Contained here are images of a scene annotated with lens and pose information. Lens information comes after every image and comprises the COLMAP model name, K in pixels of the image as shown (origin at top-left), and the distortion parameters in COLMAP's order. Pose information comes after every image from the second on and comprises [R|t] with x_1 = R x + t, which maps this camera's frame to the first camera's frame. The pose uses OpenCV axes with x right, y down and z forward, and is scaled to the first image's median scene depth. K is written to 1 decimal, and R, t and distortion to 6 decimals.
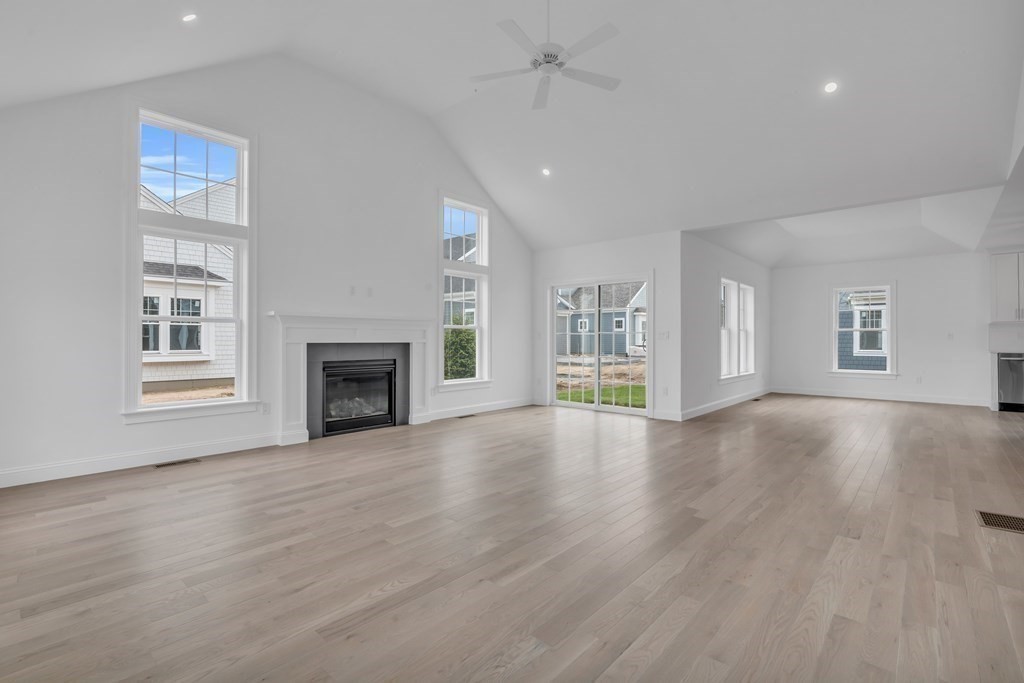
lens RADIAL K [[472.9, 0, 511.3], [0, 472.9, 336.3], [0, 0, 1]] dist [-0.008651, -0.000351]
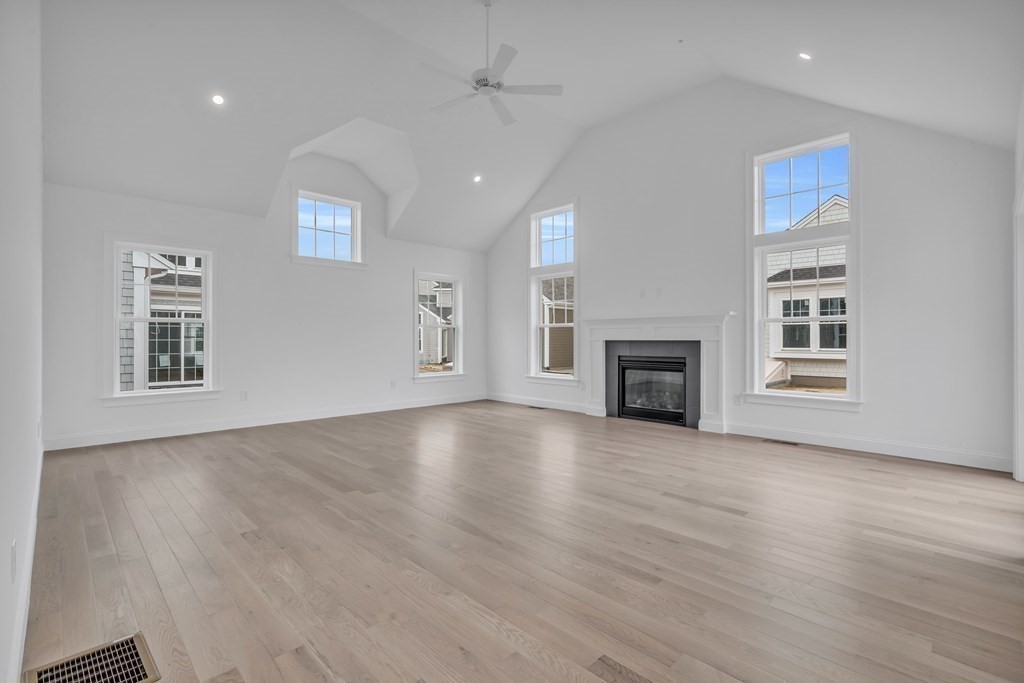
lens RADIAL K [[472.9, 0, 511.3], [0, 472.9, 336.3], [0, 0, 1]] dist [-0.008651, -0.000351]
pose [[-0.076540, -0.006534, -0.997045, 0.743325], [0.009040, 0.999933, -0.007247, 0.008896], [0.997026, -0.009568, -0.076476, 0.723900]]
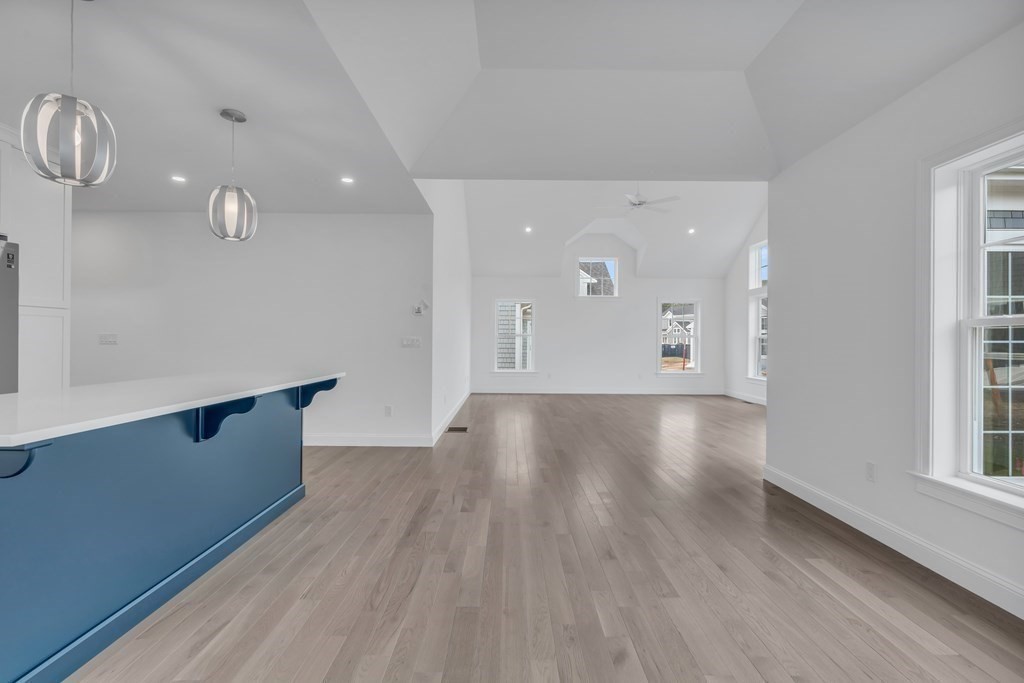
lens RADIAL K [[549.0, 0, 512.7], [0, 549.0, 337.3], [0, 0, 1]] dist [0.000063, -0.000035]
pose [[-0.757730, -0.005489, -0.652545, 1.260561], [-0.001778, 0.999978, -0.006347, -0.013239], [0.652566, -0.003649, -0.757723, 1.556196]]
